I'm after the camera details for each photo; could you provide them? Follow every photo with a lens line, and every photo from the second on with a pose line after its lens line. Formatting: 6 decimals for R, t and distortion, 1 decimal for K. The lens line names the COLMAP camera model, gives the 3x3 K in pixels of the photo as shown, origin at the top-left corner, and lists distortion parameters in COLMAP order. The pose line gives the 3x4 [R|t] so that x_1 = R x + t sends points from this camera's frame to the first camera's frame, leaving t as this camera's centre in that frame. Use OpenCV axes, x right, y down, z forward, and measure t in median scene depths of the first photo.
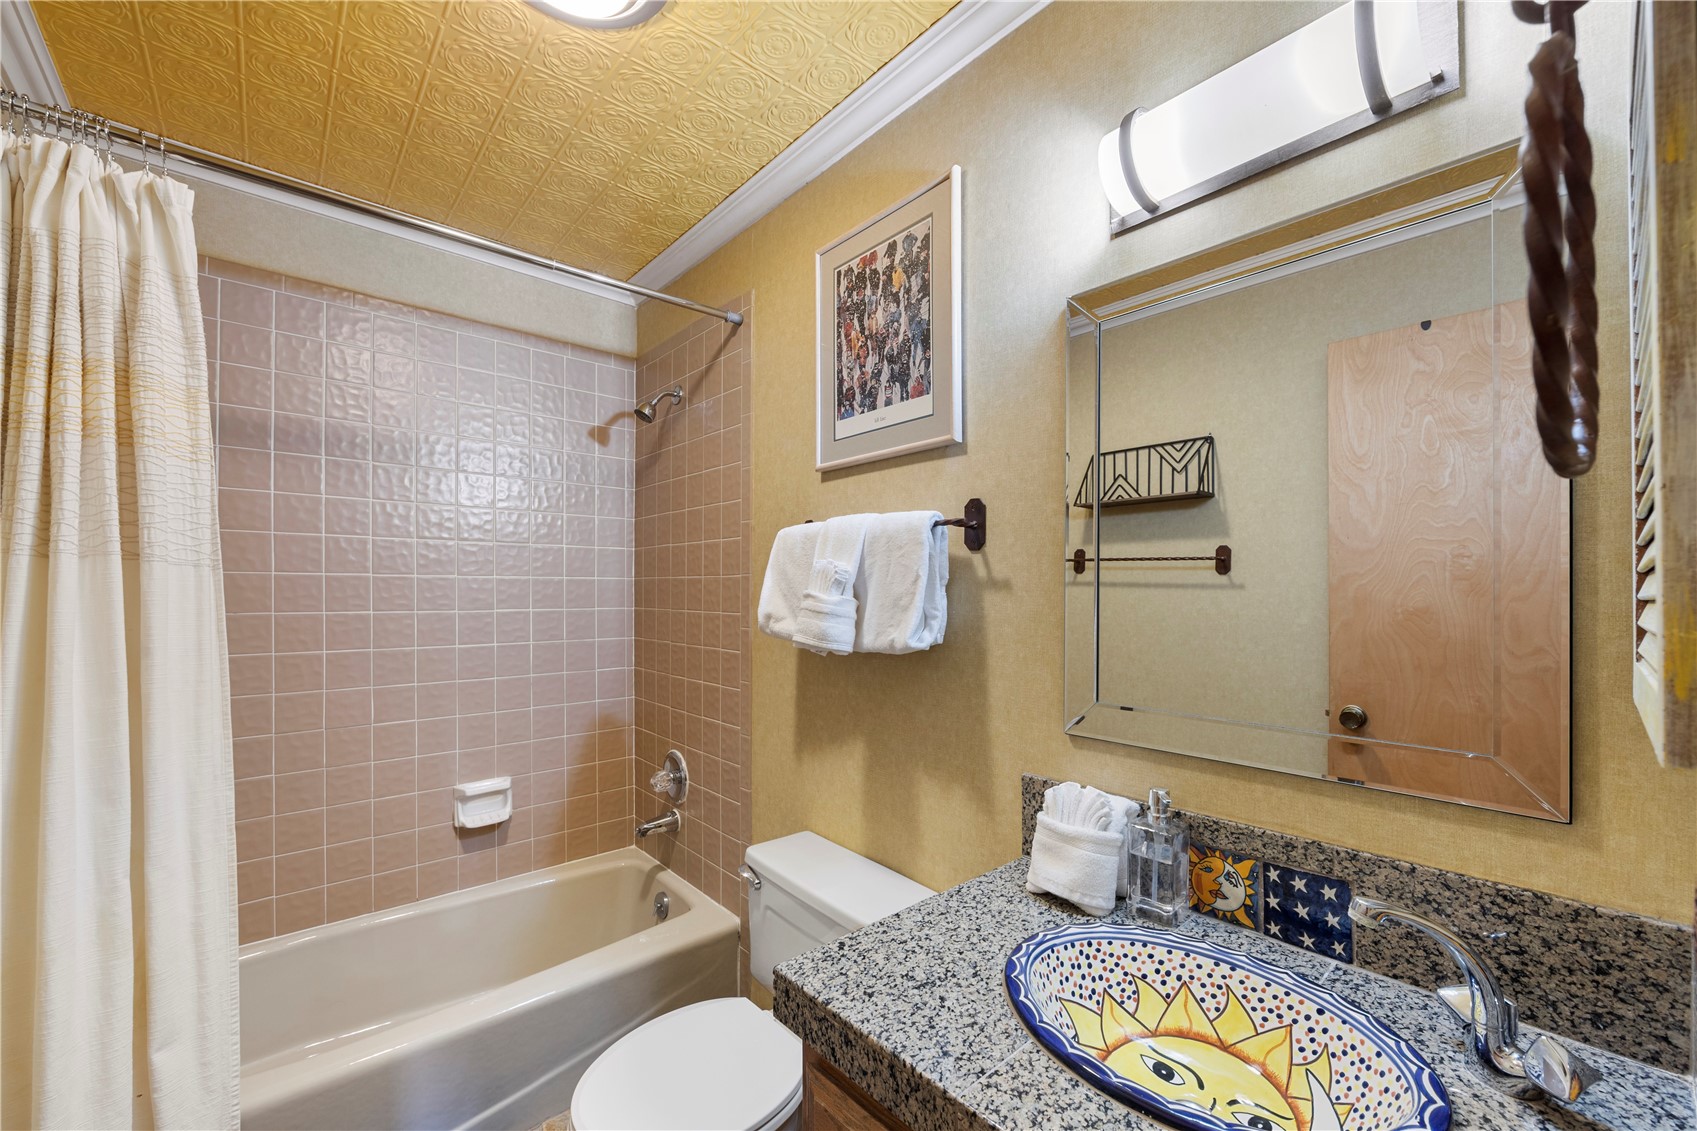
lens RADIAL K [[667.9, 0, 846.2], [0, 667.9, 592.7], [0, 0, 1]] dist [-0.000629, -0.000064]
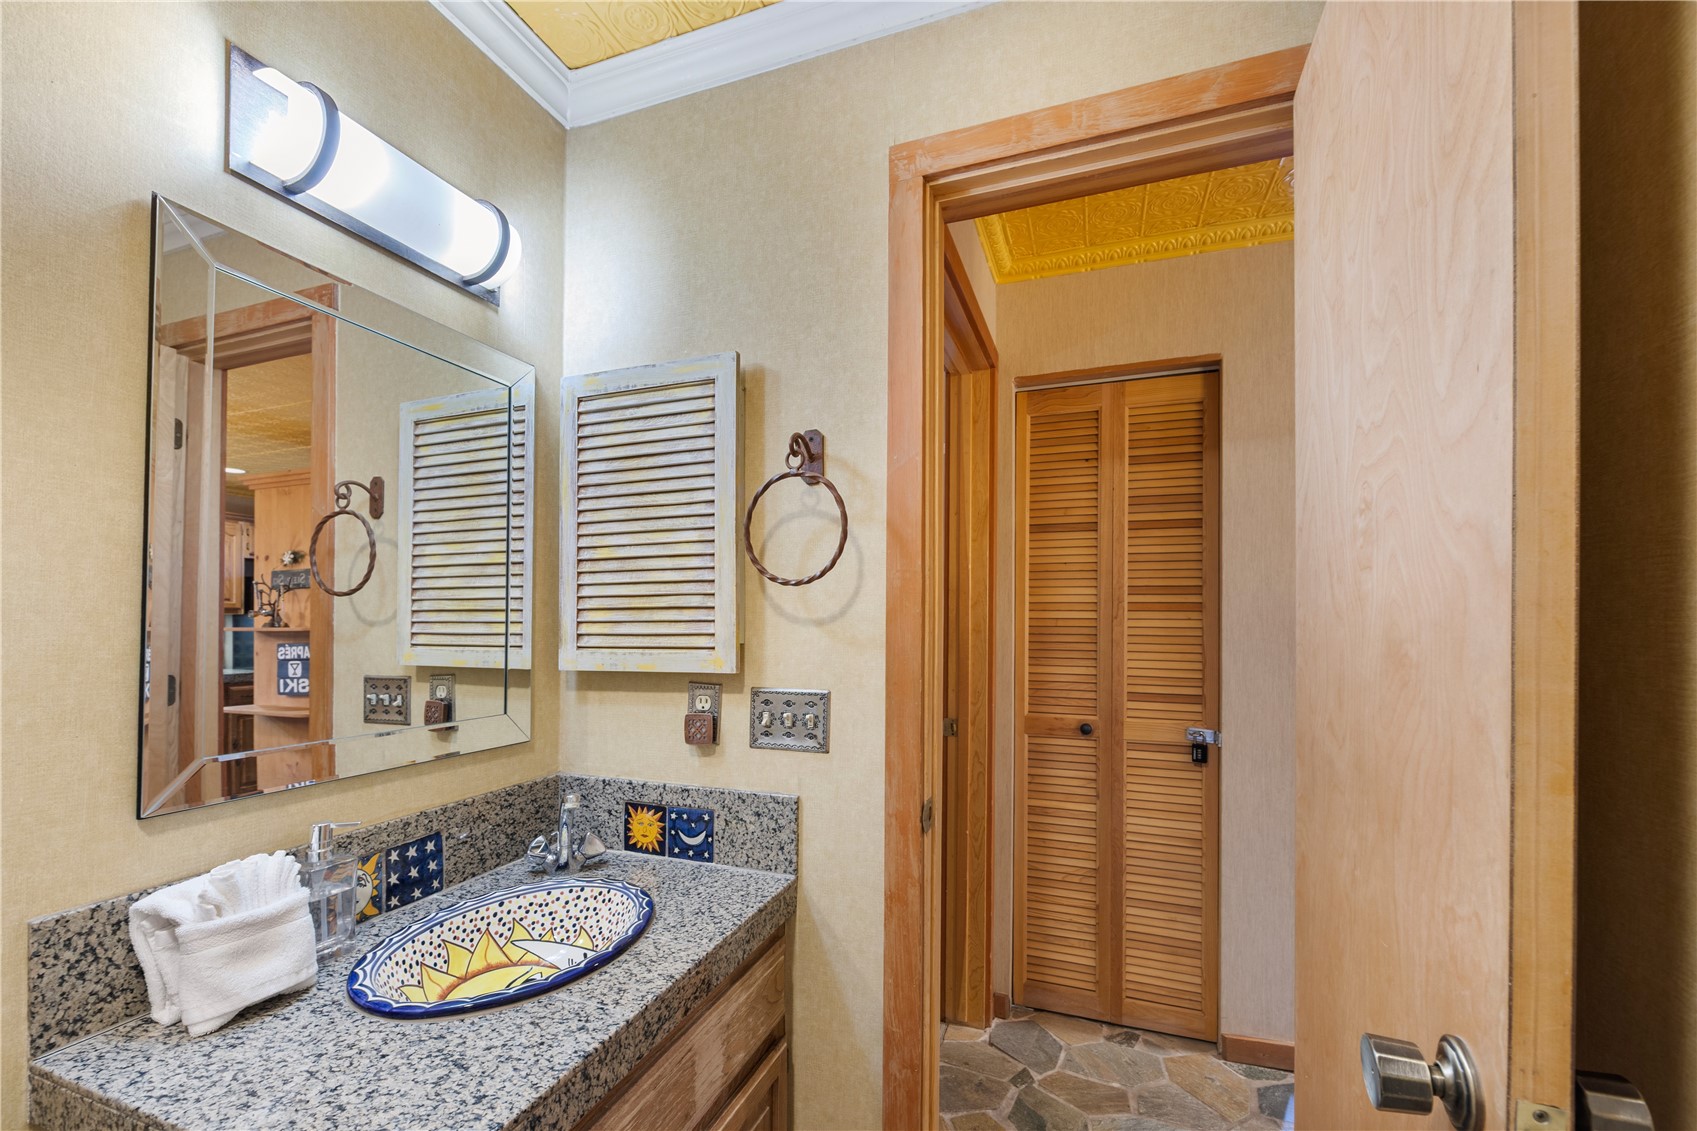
lens RADIAL K [[678.9, 0, 847.1], [0, 678.9, 621.3], [0, 0, 1]] dist [-0.000514, -0.000051]
pose [[-0.472218, 0.000362, 0.881482, -0.849342], [-0.003815, 0.999990, -0.002455, 0.006340], [-0.881474, -0.004522, -0.472211, 0.915180]]
